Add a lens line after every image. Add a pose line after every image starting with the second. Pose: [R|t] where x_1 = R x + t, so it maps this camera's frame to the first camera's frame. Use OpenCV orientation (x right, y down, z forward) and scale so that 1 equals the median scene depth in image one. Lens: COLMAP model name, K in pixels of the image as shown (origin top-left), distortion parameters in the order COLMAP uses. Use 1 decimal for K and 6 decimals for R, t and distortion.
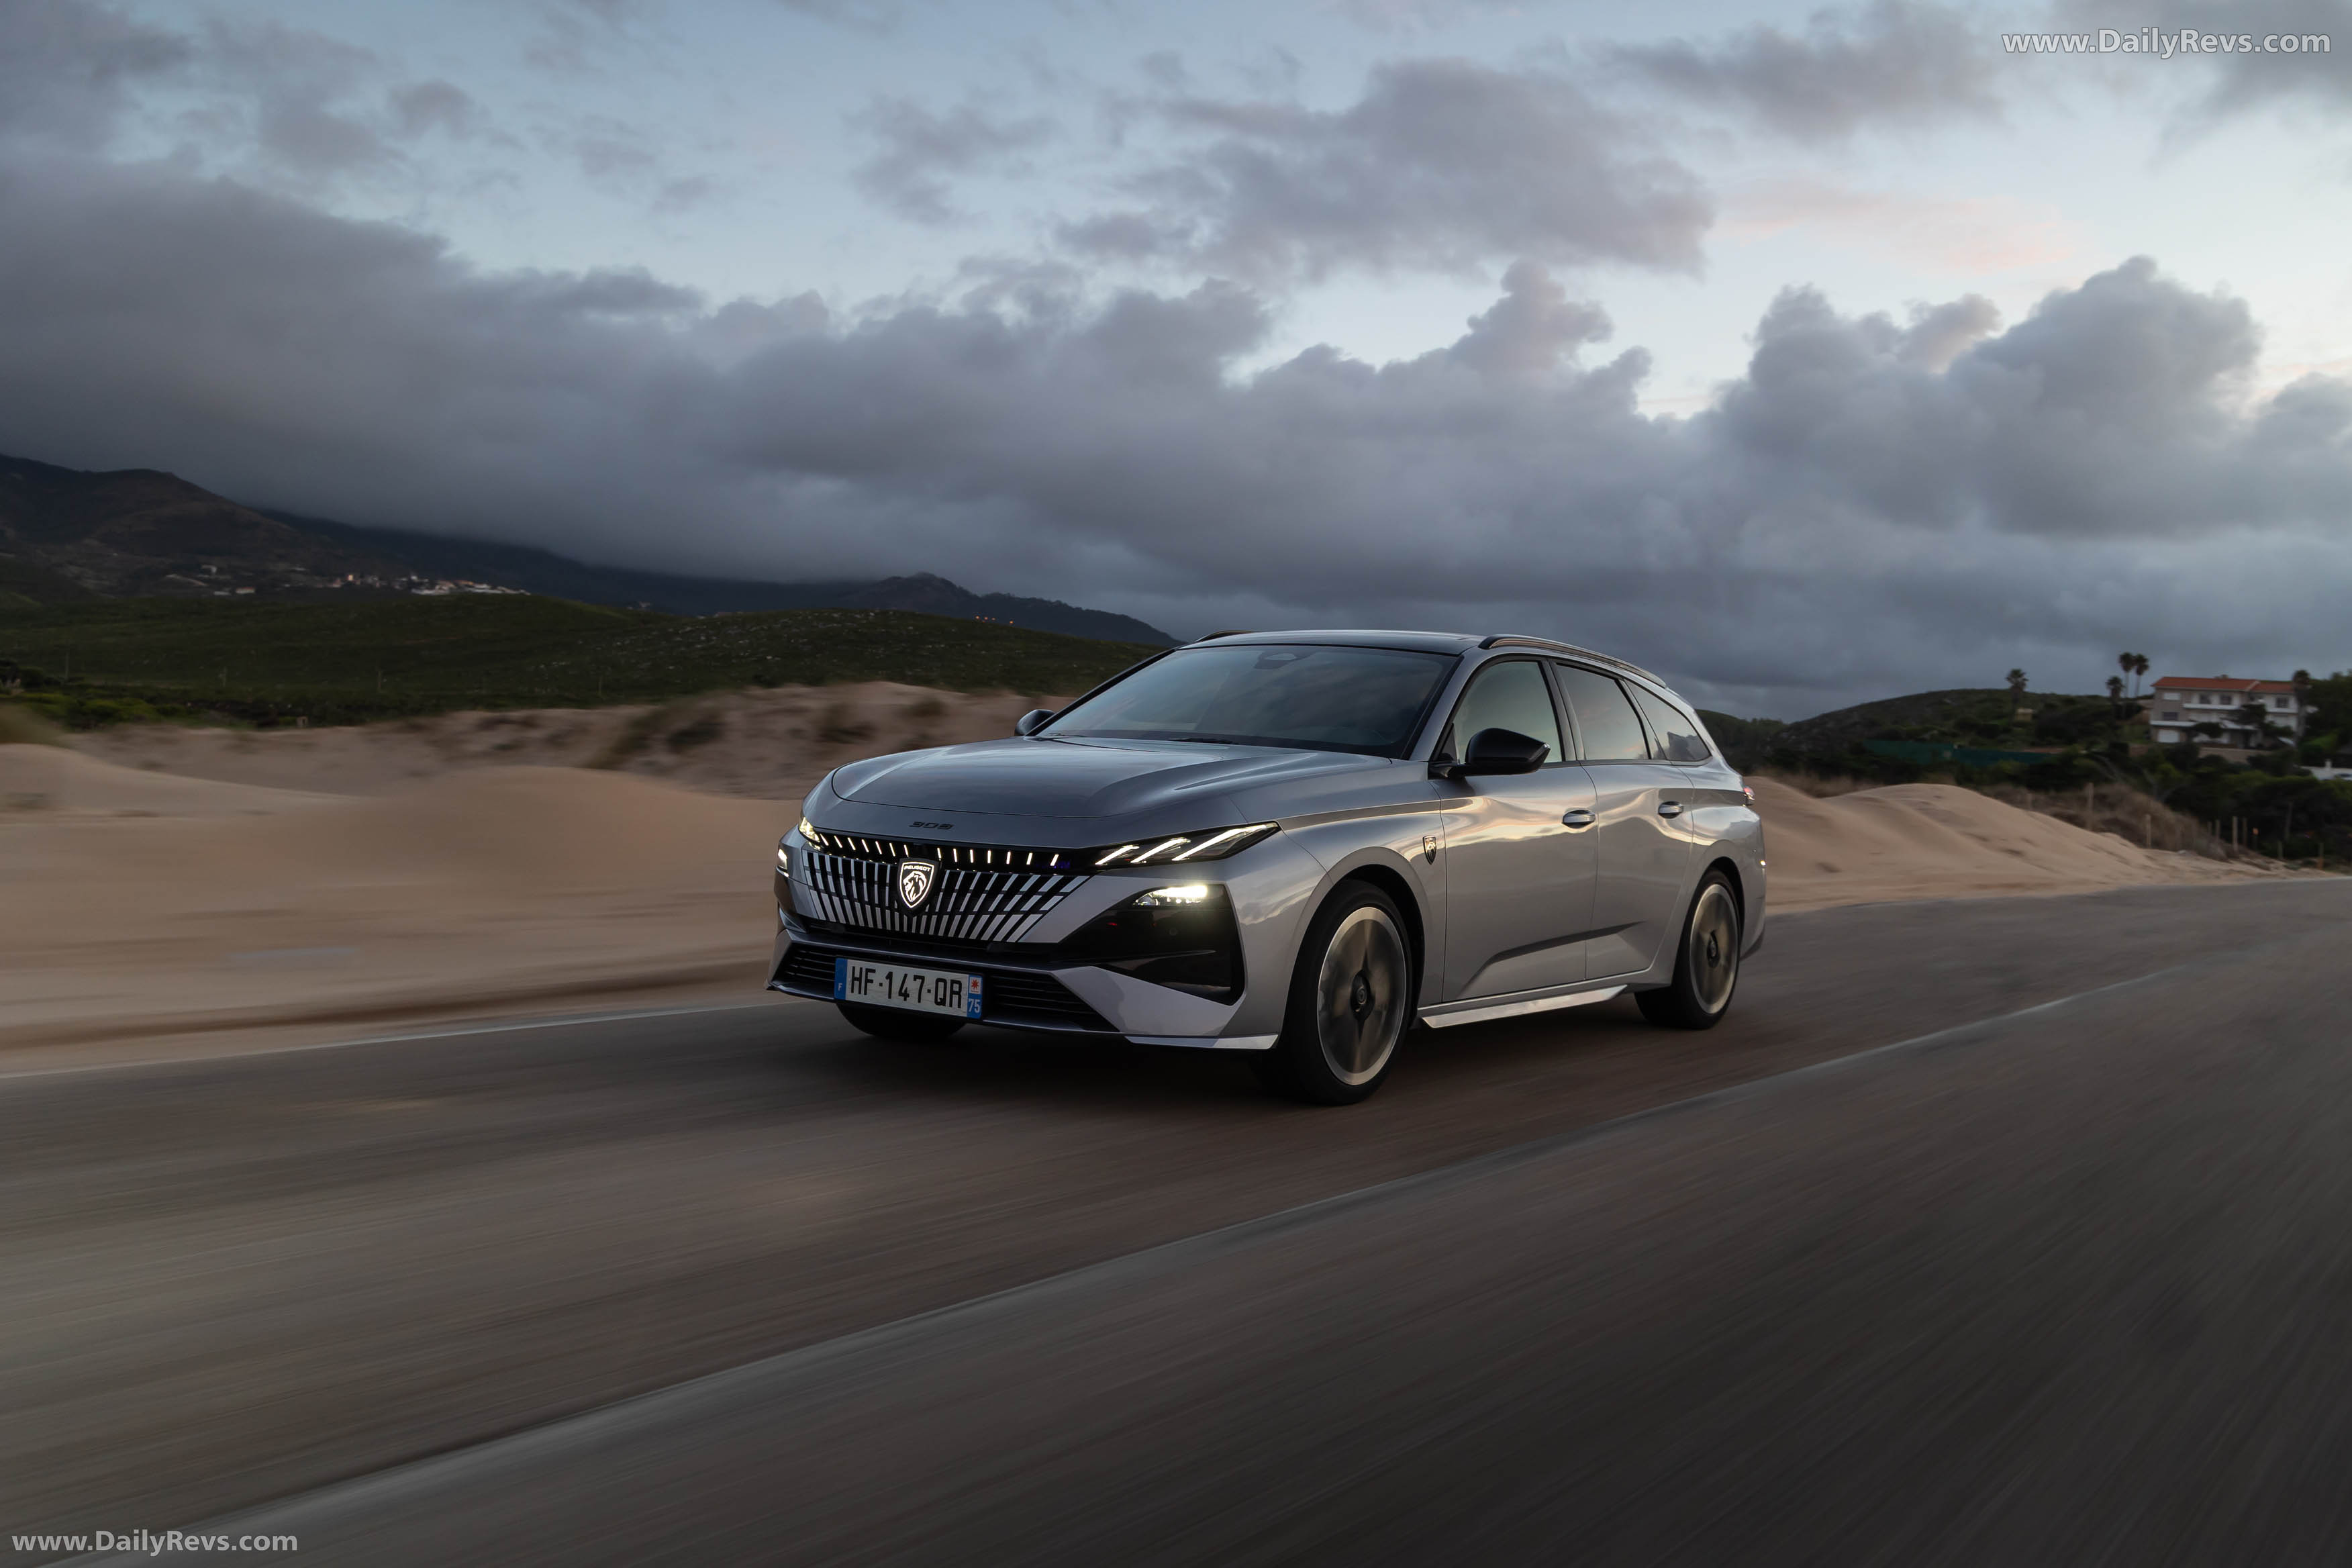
lens RADIAL K [[2183.8, 0, 1190.6], [0, 2183.8, 793.0], [0, 0, 1]] dist [-0.128136, 0.000000]
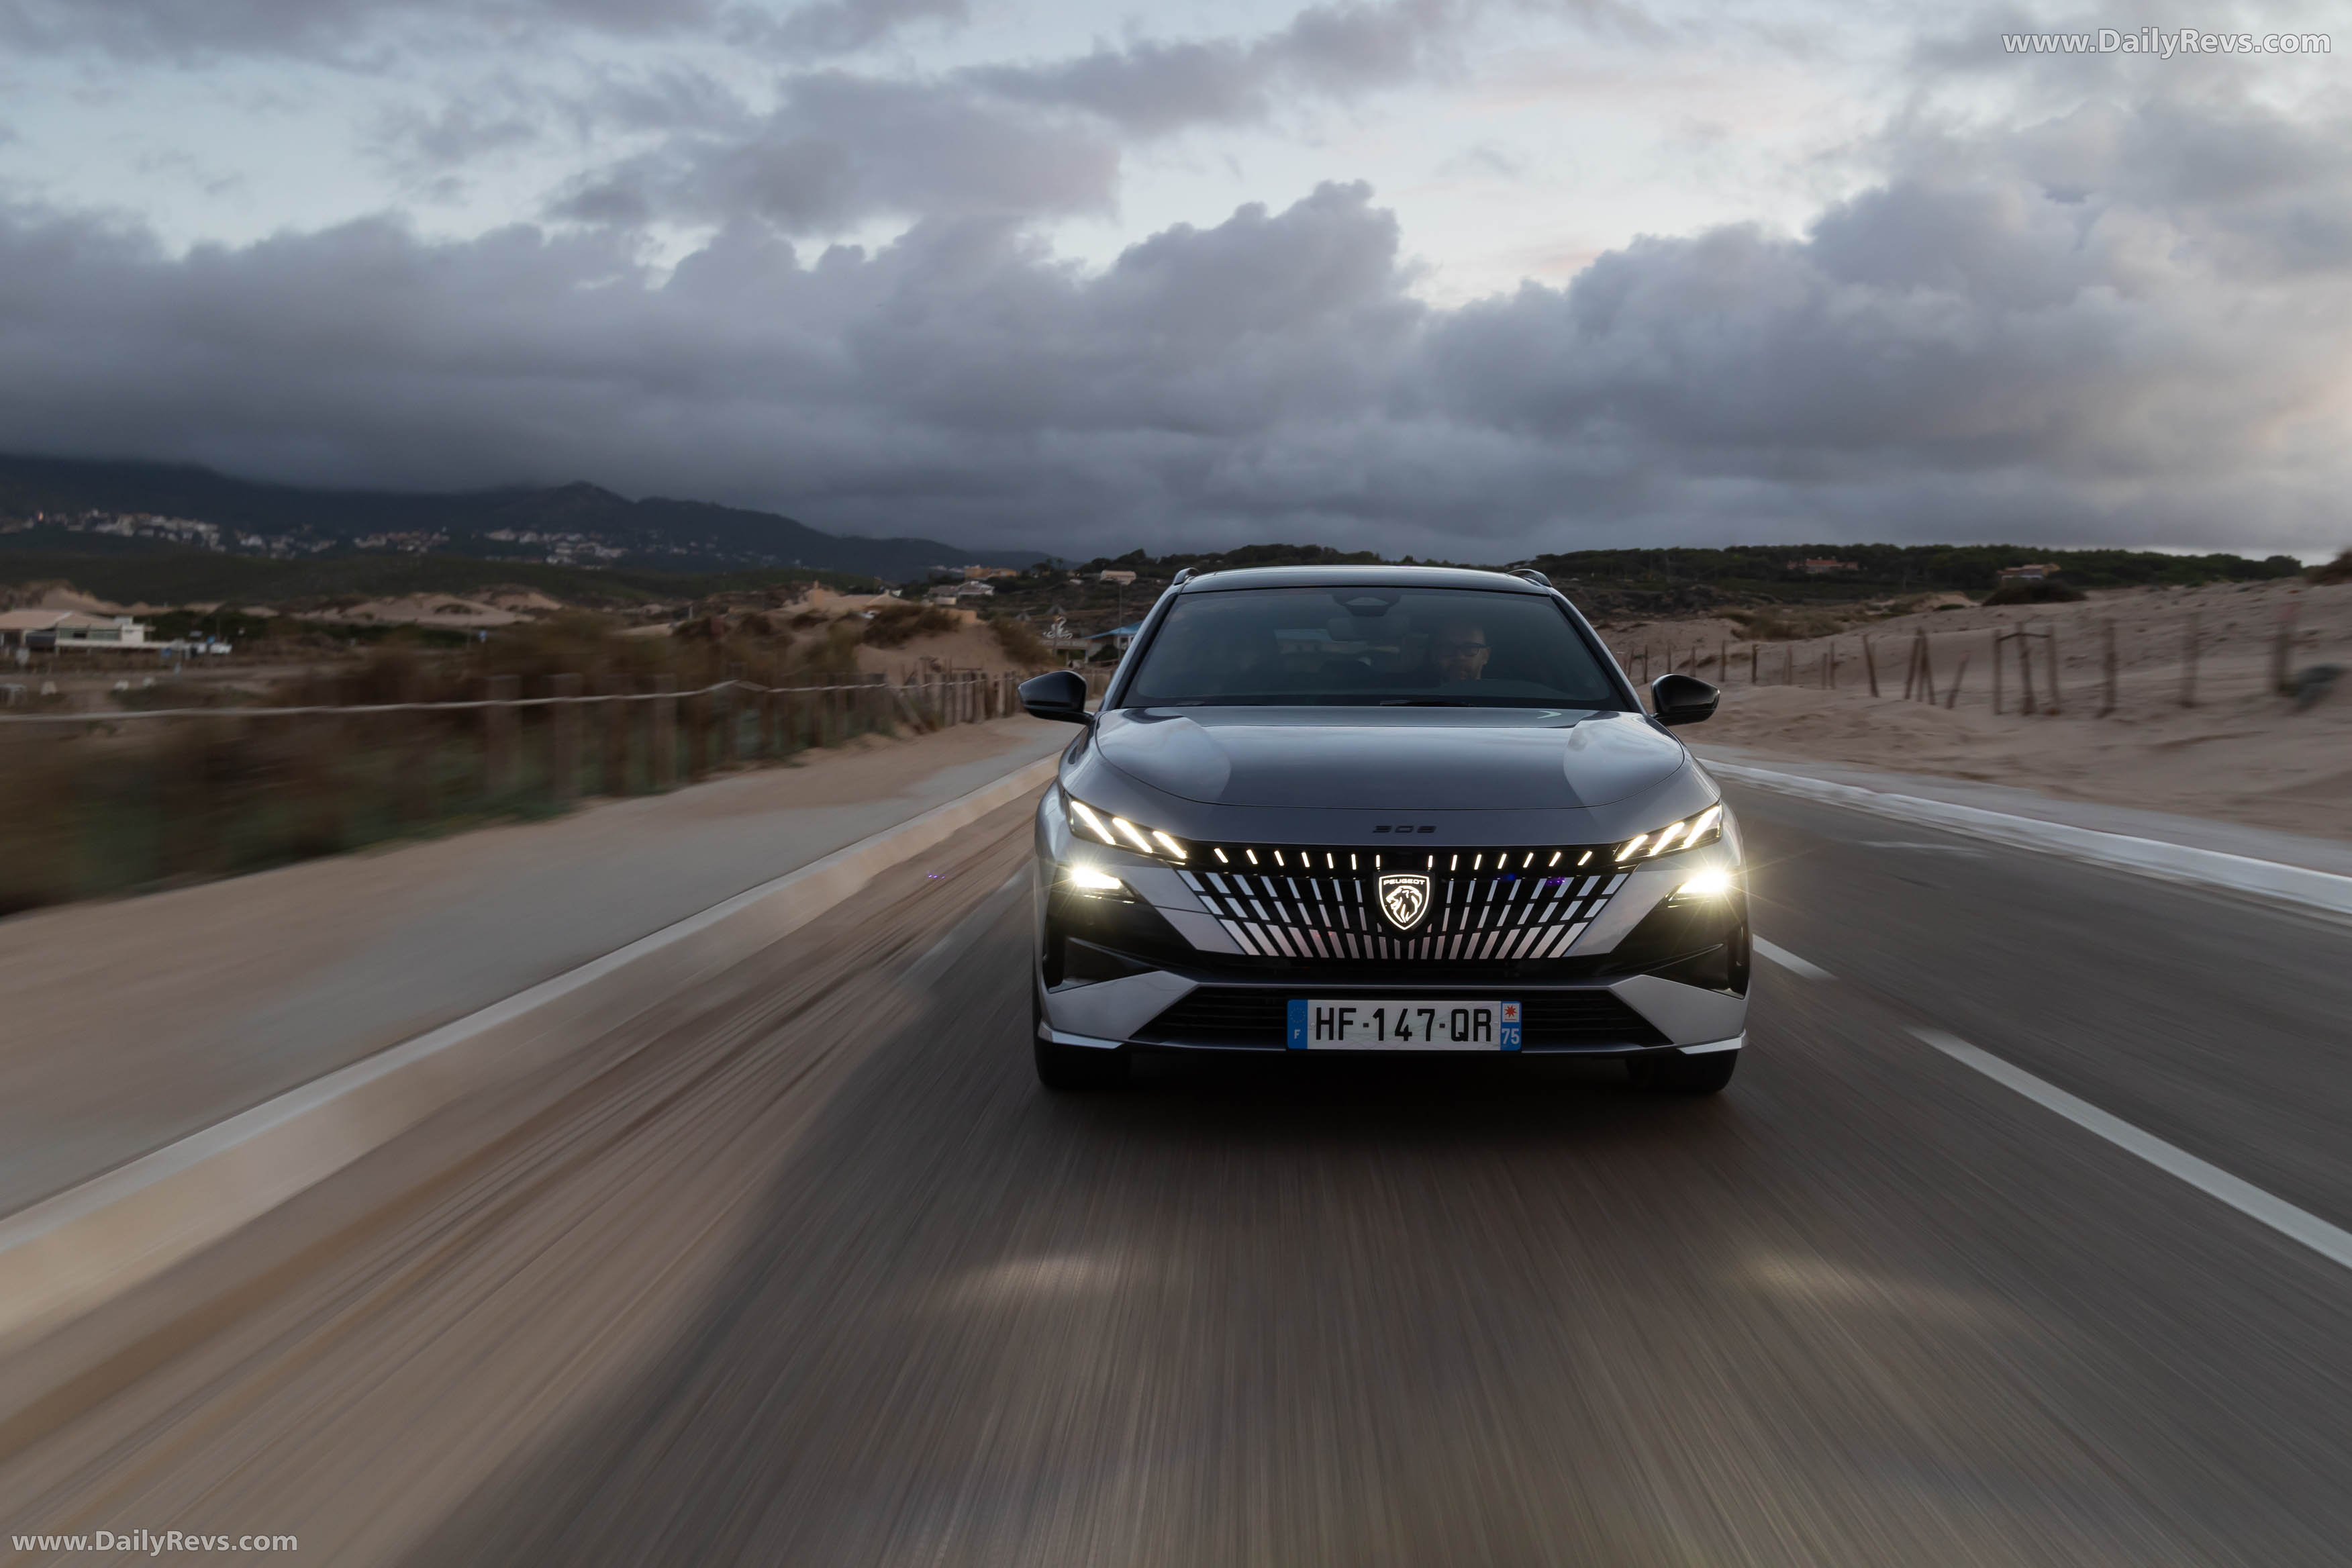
lens RADIAL K [[2345.6, 0, 1189.5], [0, 2345.6, 790.5], [0, 0, 1]] dist [-0.011673, 0.000000]
pose [[0.850396, -0.070377, 0.521415, -0.670368], [0.047396, 0.997231, 0.057301, -0.056532], [-0.524004, -0.024016, 0.851377, 0.281425]]
